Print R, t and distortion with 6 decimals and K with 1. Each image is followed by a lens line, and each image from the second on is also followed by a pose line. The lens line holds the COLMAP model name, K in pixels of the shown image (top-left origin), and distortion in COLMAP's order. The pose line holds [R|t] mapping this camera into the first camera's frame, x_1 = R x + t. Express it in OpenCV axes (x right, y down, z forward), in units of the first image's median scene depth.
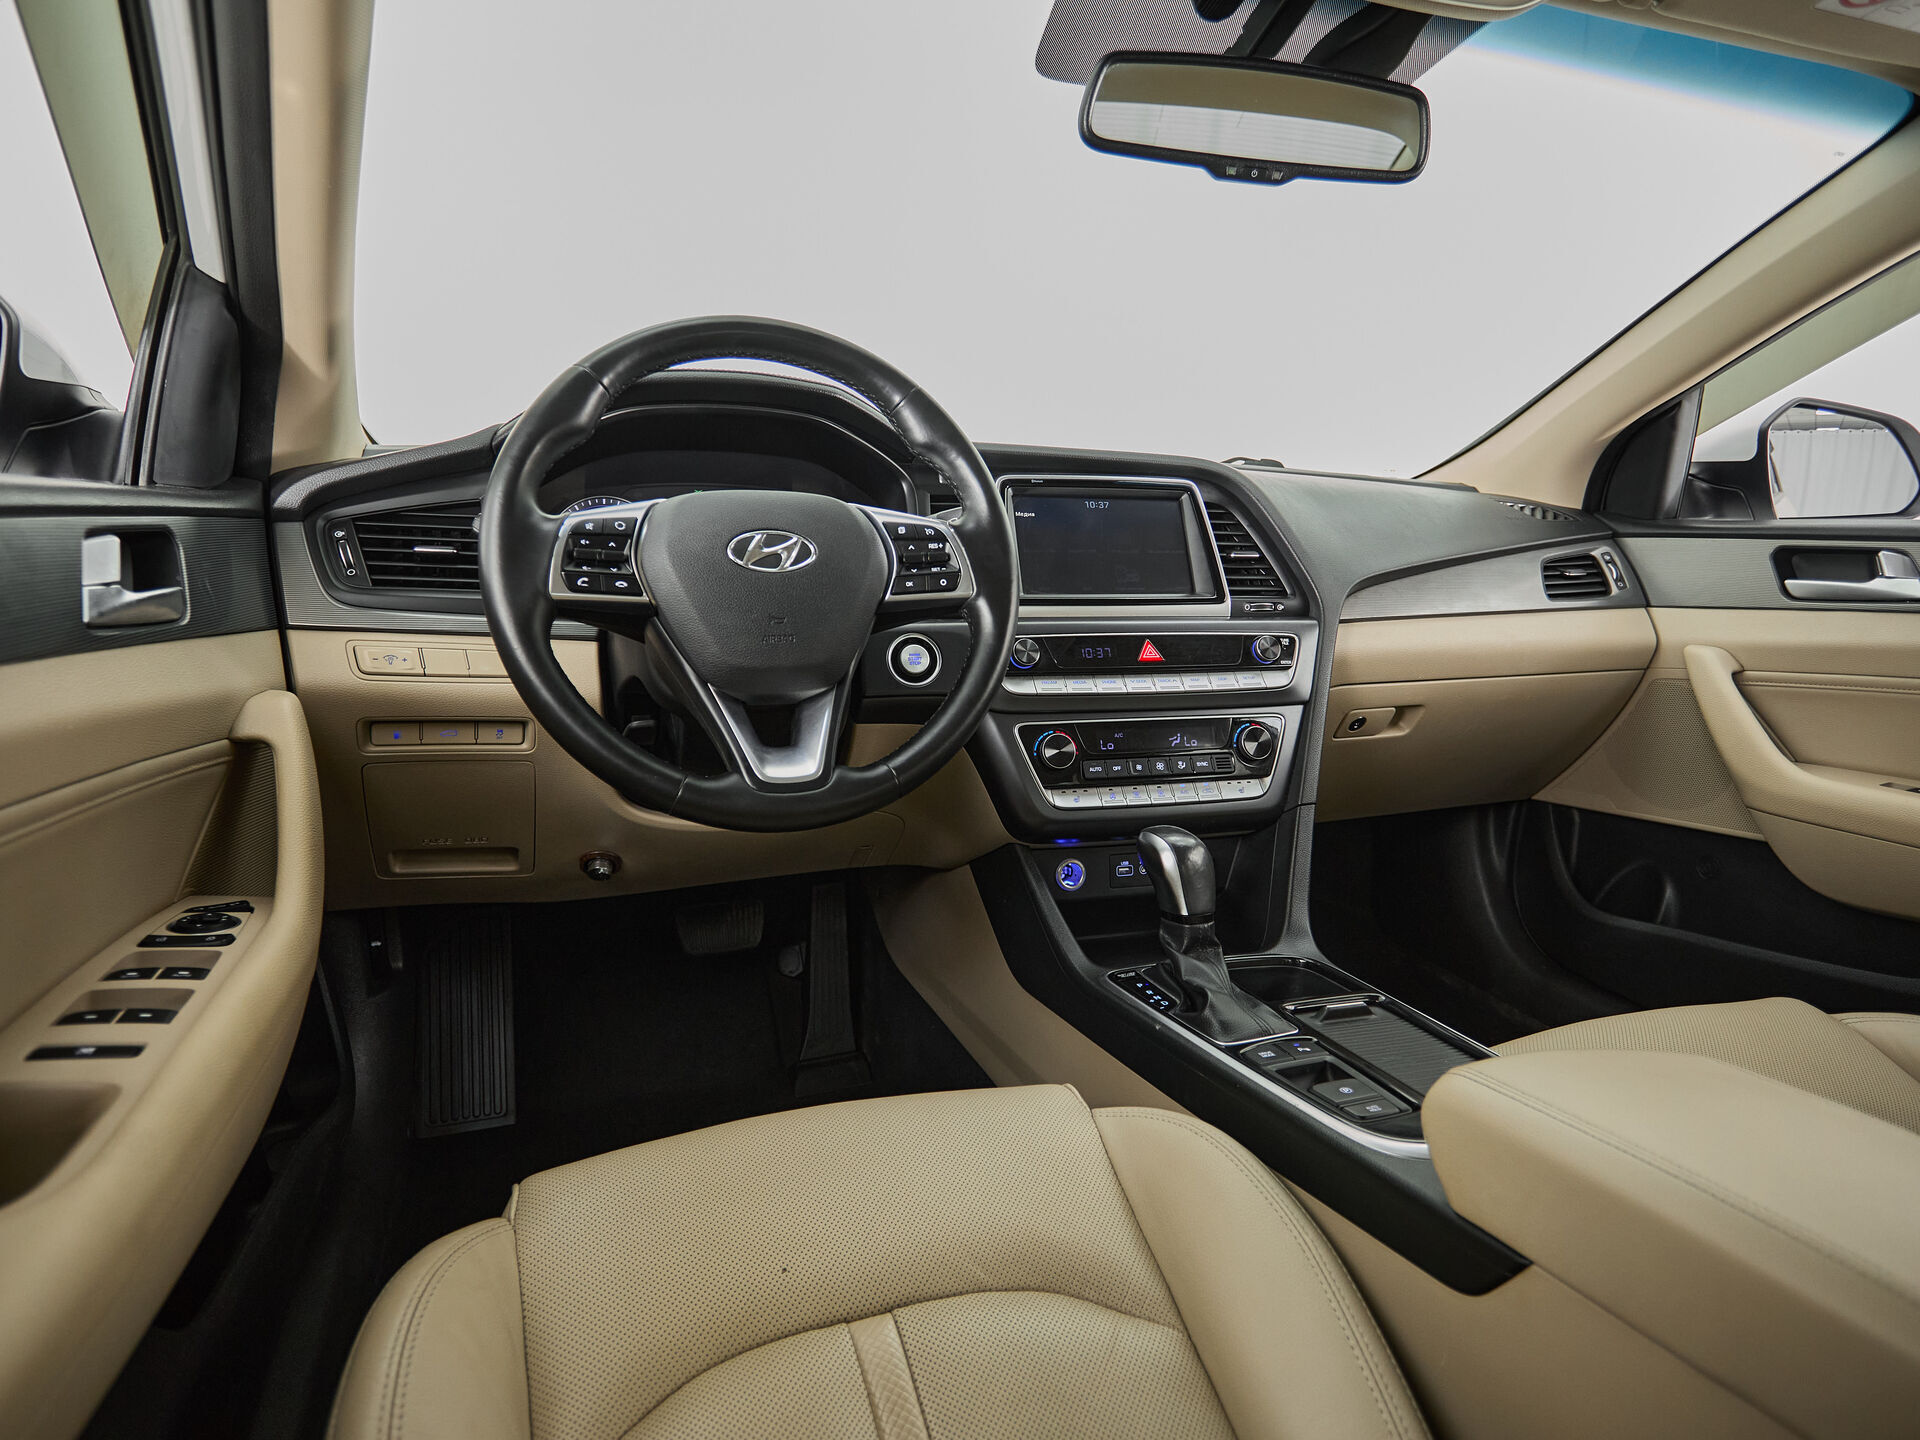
lens RADIAL K [[1098.6, 0, 960.0], [0, 1098.6, 720.0], [0, 0, 1]] dist [-0.000676, 0.000494]
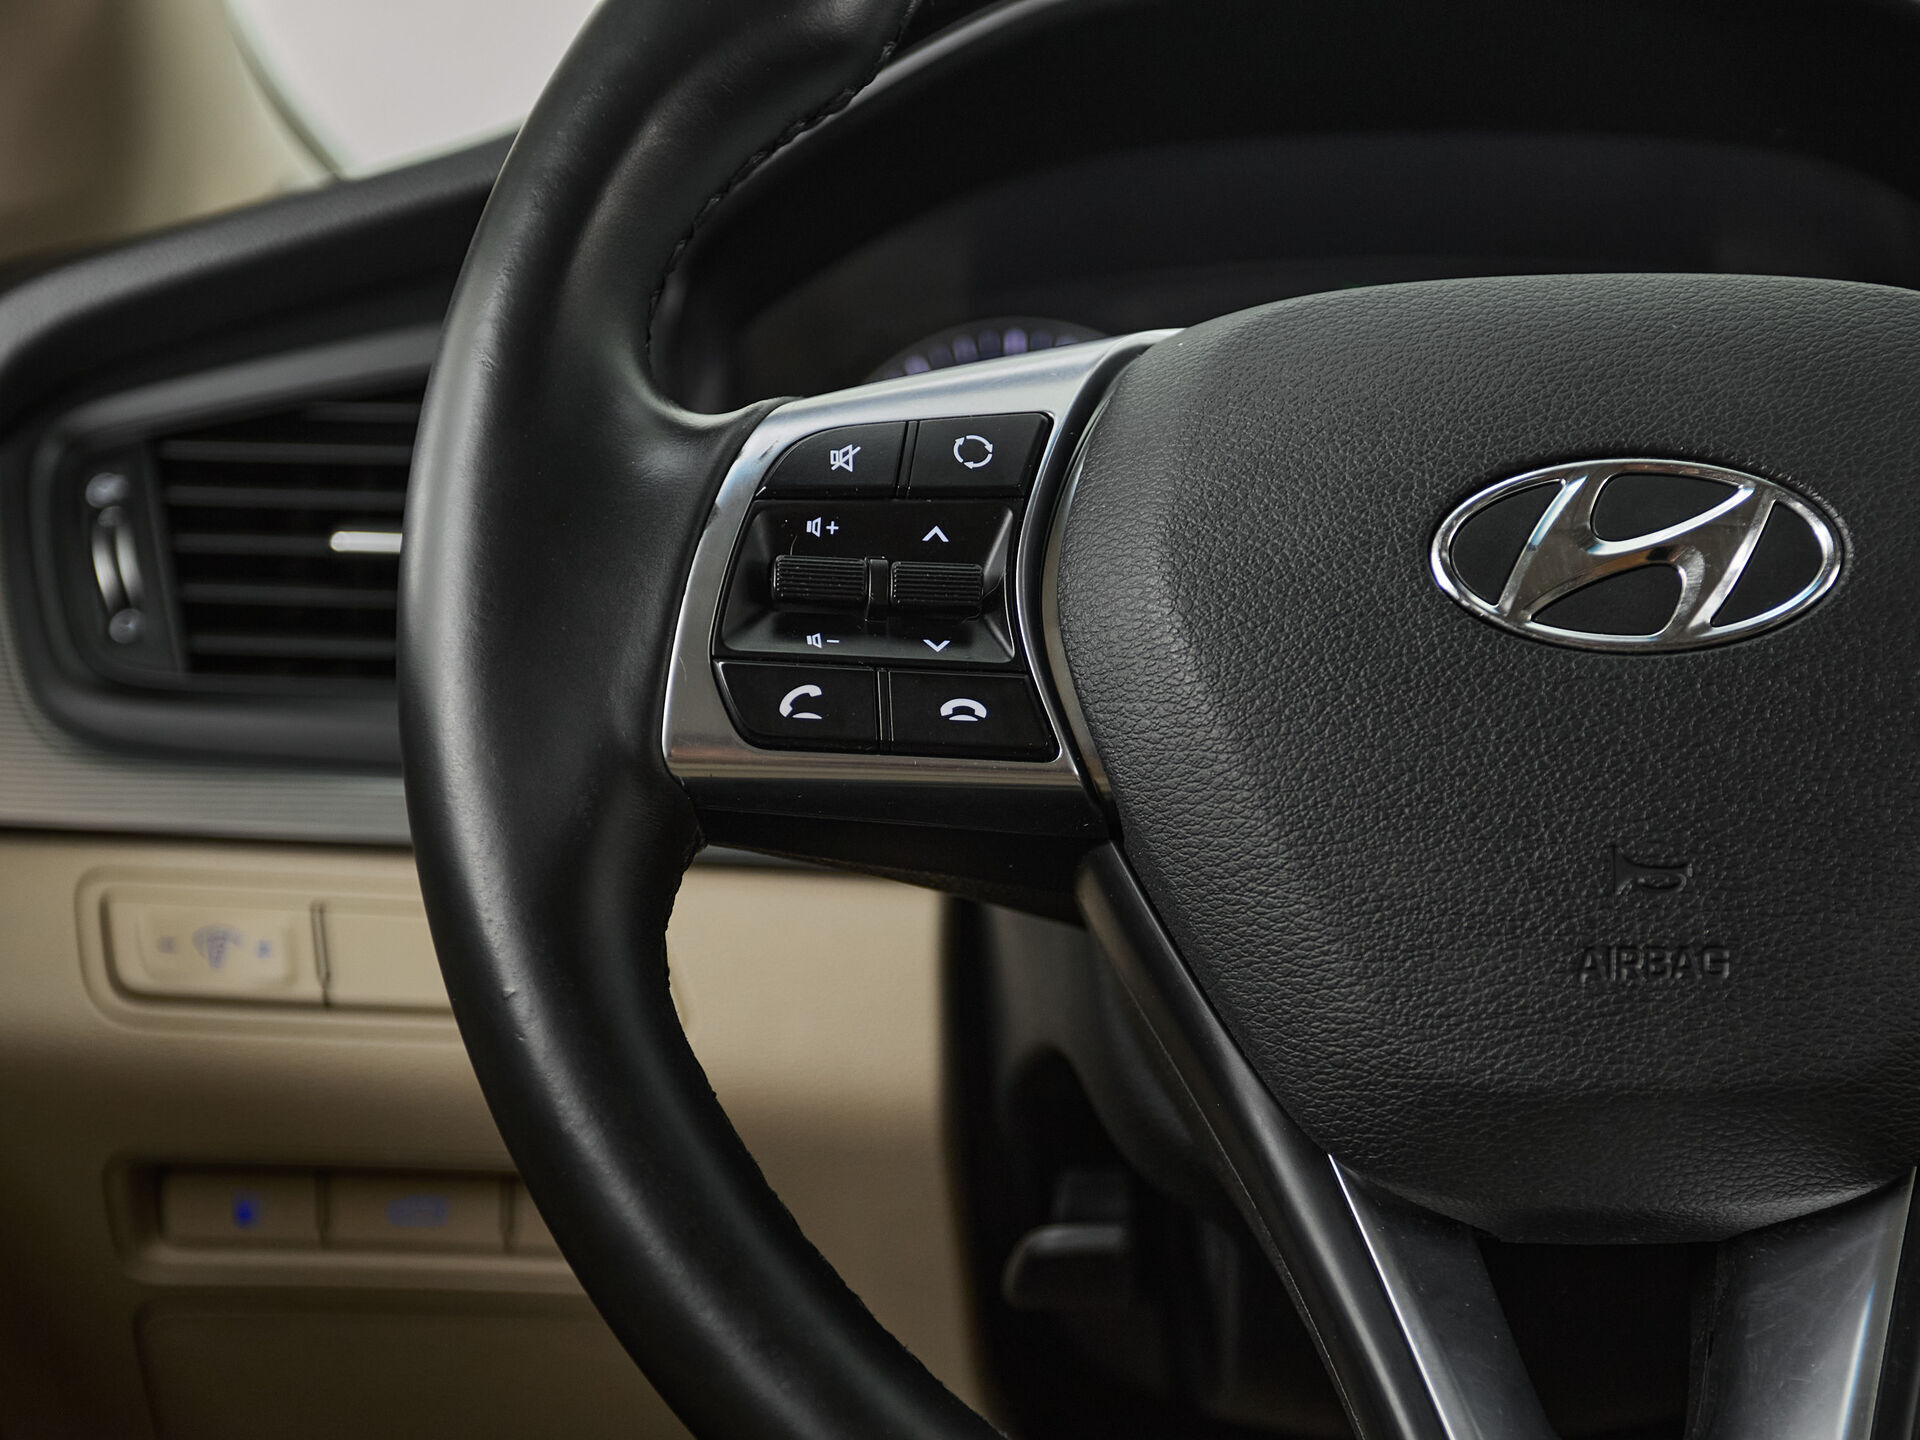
lens RADIAL K [[3144.3, 0, 959.5], [0, 3144.3, 928.3], [0, 0, 1]] dist [-0.035877, 0.047343]
pose [[0.929315, 0.033869, -0.367731, -0.049214], [-0.034214, 0.999399, 0.005584, -0.059537], [0.367699, 0.007392, 0.929916, 0.286132]]
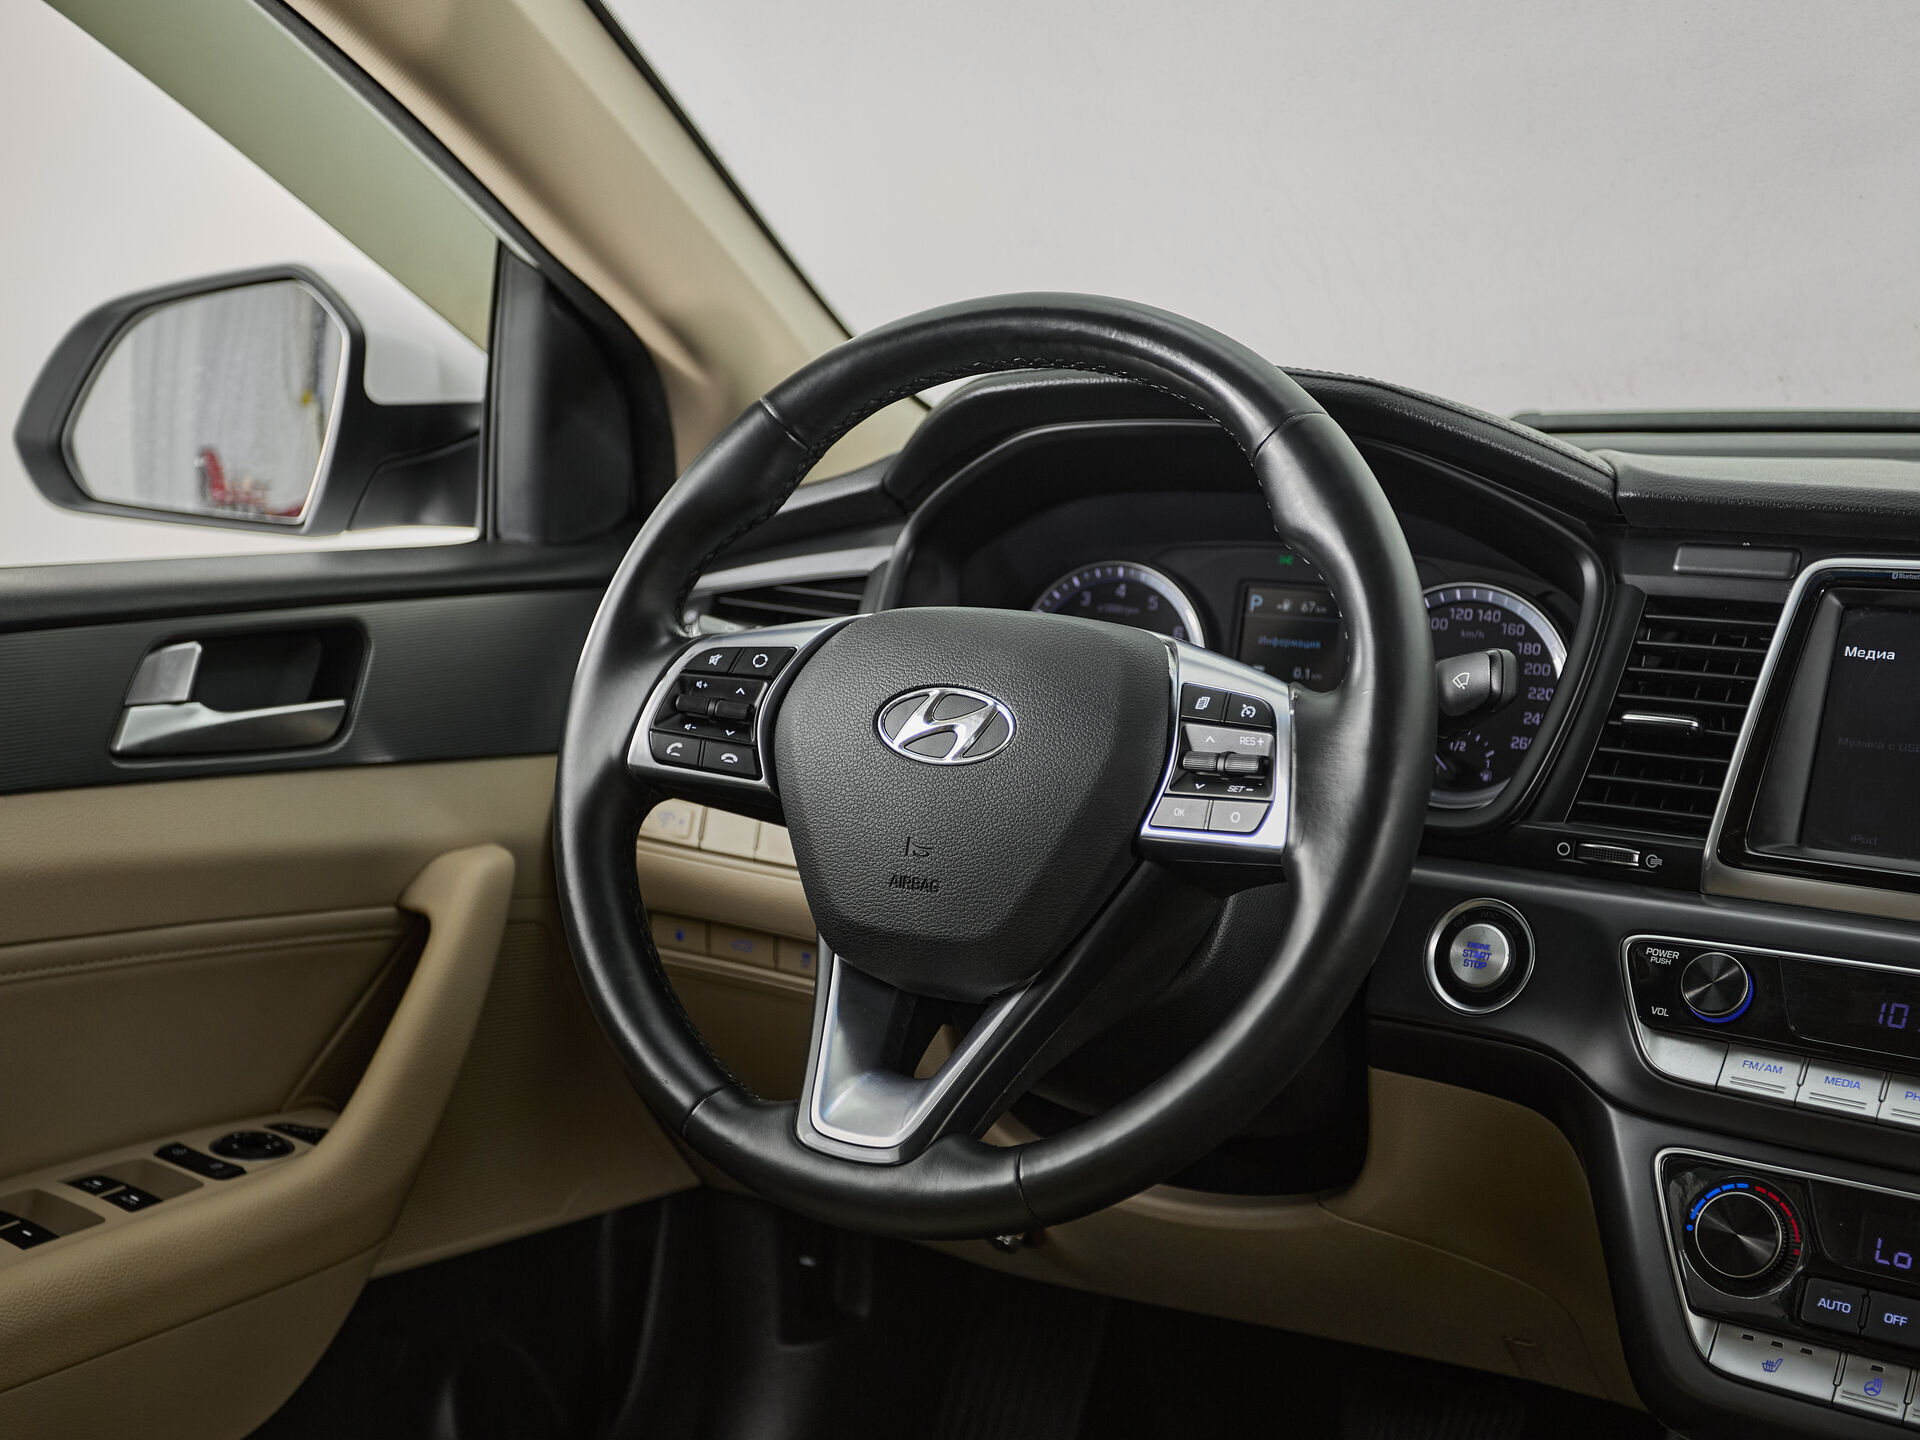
lens RADIAL K [[2504.6, 0, 960.0], [0, 2504.6, 720.0], [0, 0, 1]] dist [0.040568, 0.027116]
pose [[0.639096, 0.101729, -0.762370, 0.605664], [-0.150162, 0.988643, 0.006041, -0.125172], [0.754326, 0.110619, 0.647113, 0.141024]]
